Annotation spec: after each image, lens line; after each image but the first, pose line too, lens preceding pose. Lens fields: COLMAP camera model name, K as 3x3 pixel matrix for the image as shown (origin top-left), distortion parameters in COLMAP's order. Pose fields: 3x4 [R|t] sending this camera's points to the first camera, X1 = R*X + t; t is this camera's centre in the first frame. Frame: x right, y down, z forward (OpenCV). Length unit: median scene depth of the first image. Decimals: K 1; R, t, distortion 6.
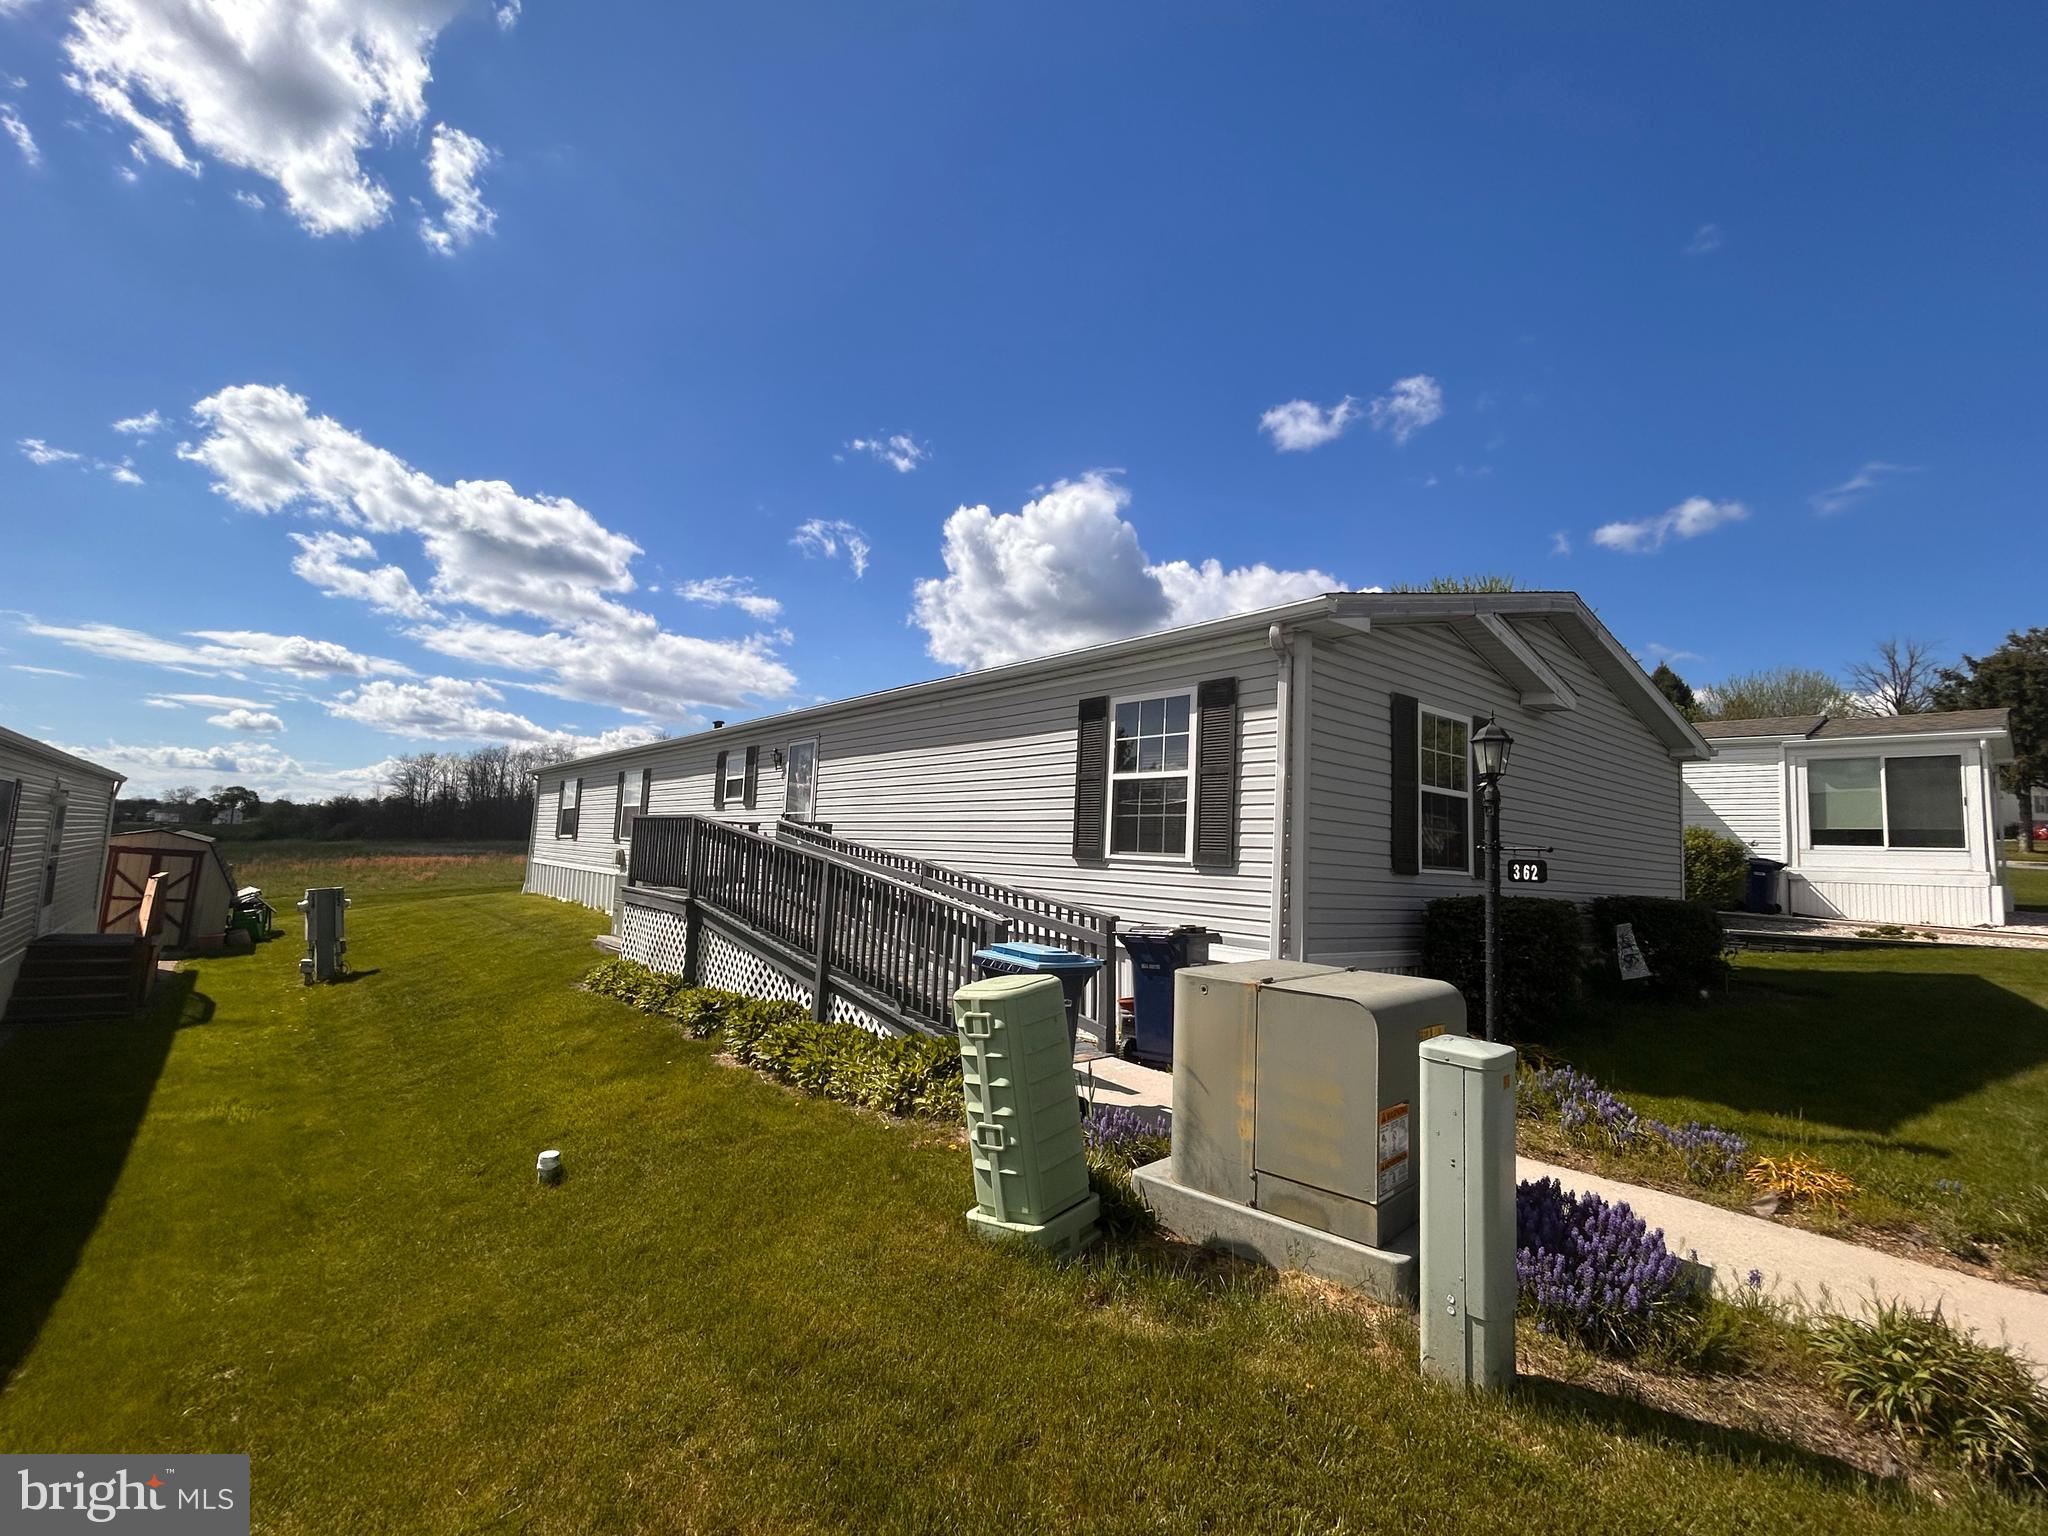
lens RADIAL K [[912.4, 0, 1034.0], [0, 912.4, 787.8], [0, 0, 1]] dist [0.017052, 0.000362]
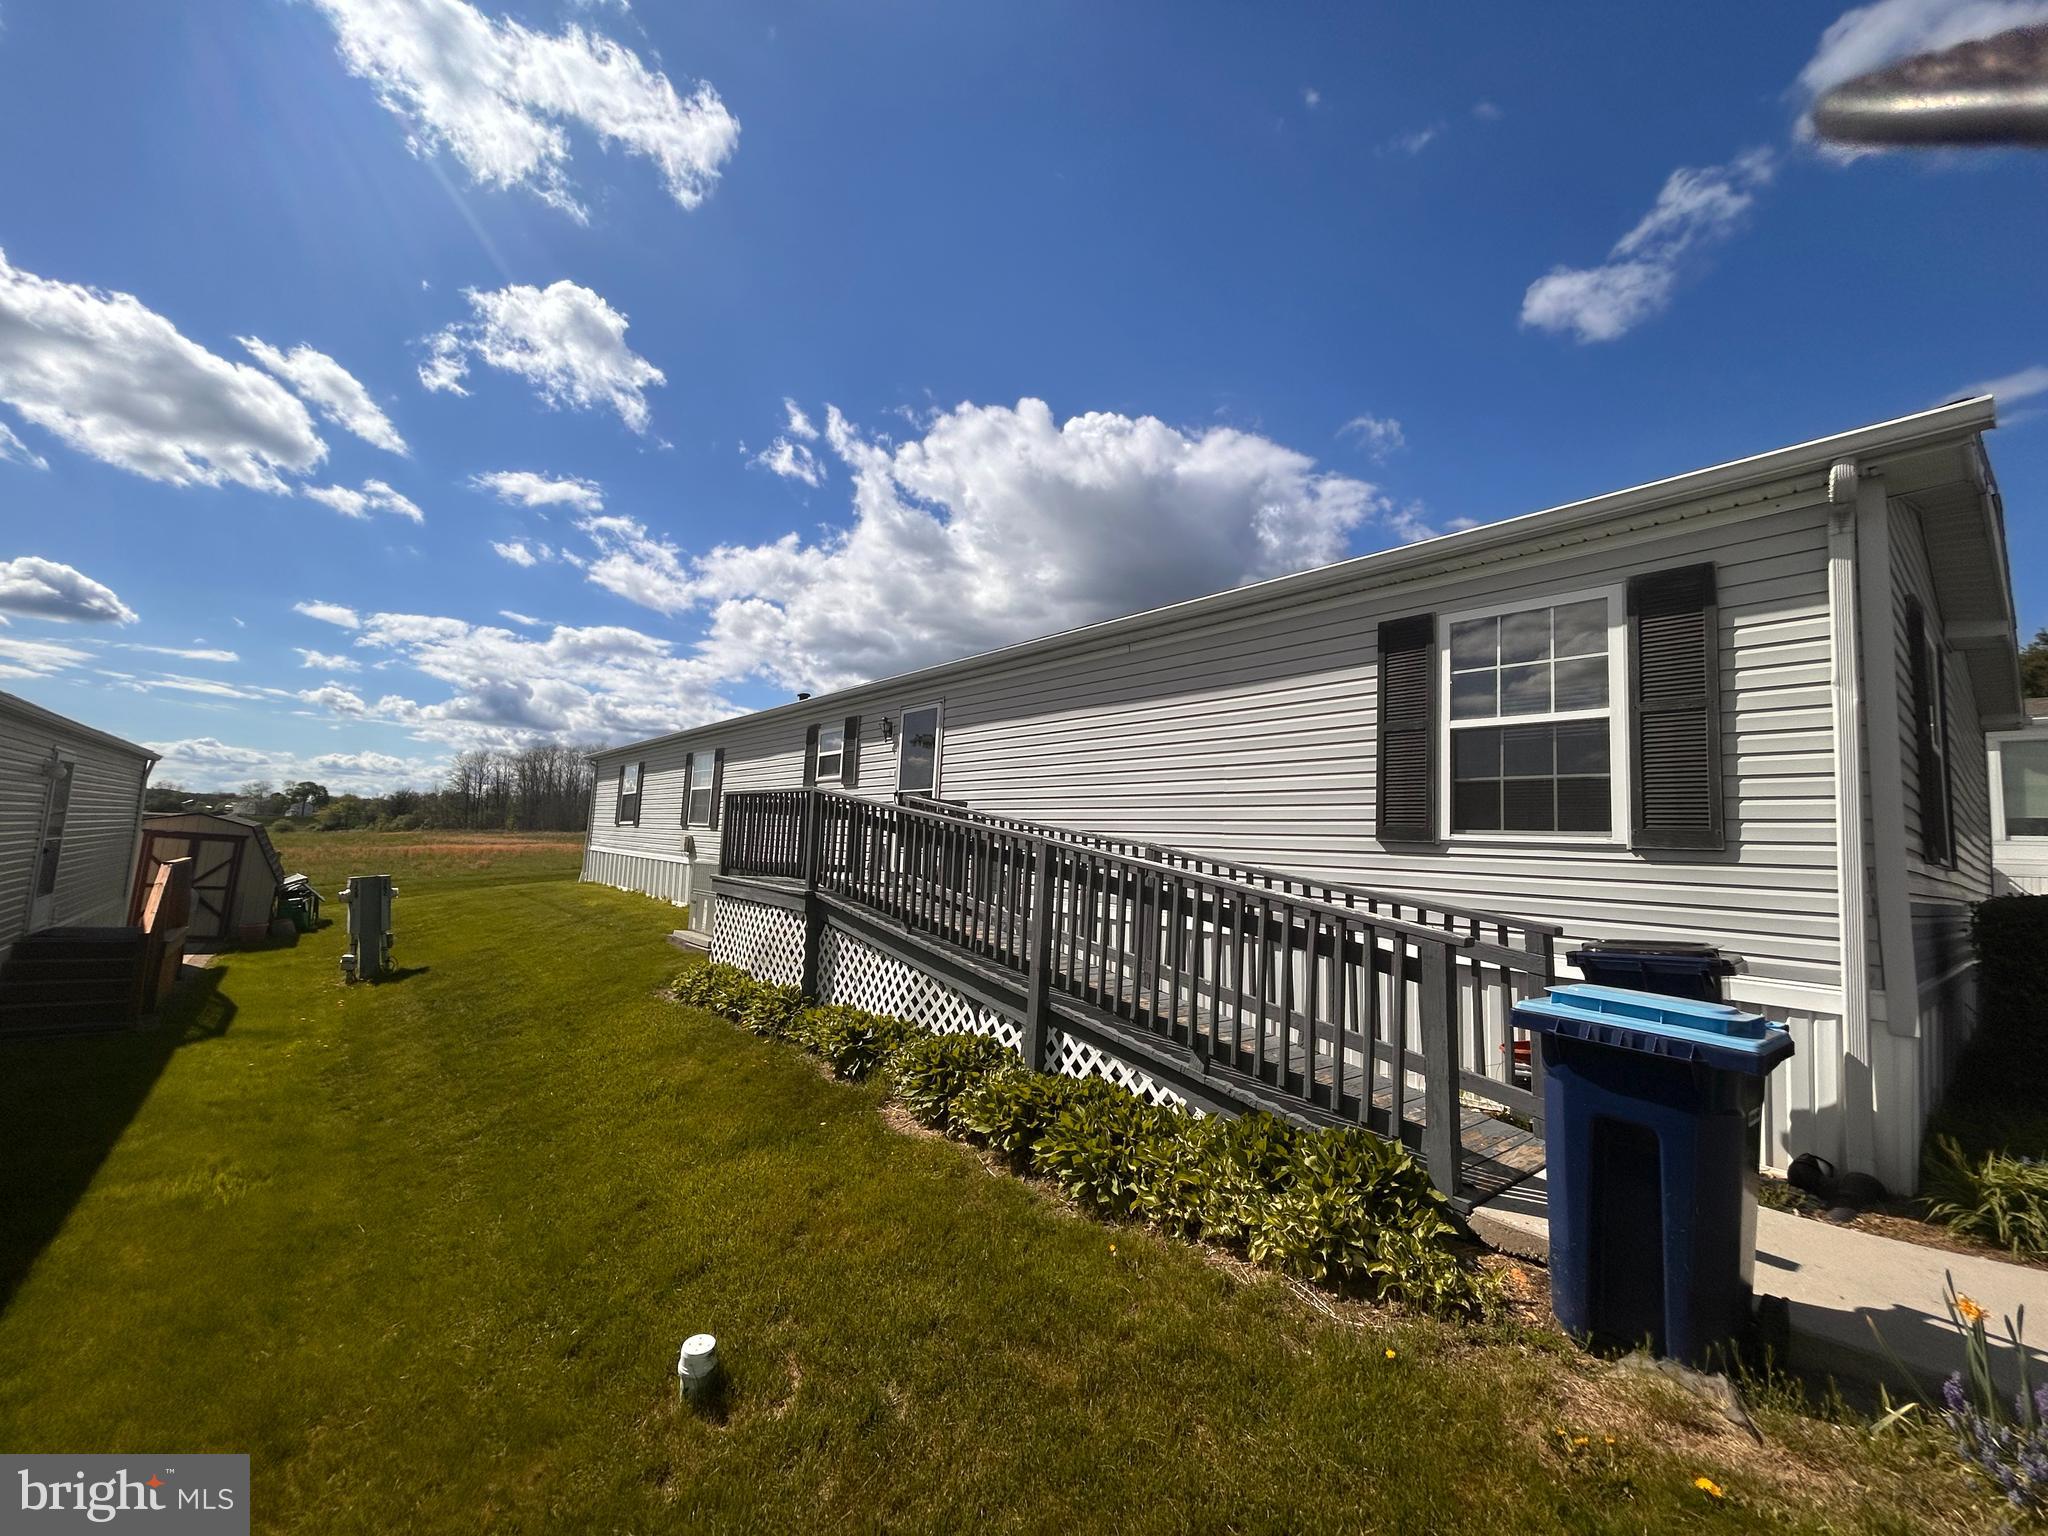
lens RADIAL K [[807.6, 0, 1018.7], [0, 807.6, 778.7], [0, 0, 1]] dist [0.014171, 0.000082]
pose [[0.999992, 0.003952, 0.000907, -0.182963], [-0.003940, 0.999916, -0.012327, 0.028390], [-0.000955, 0.012324, 0.999924, 0.270742]]
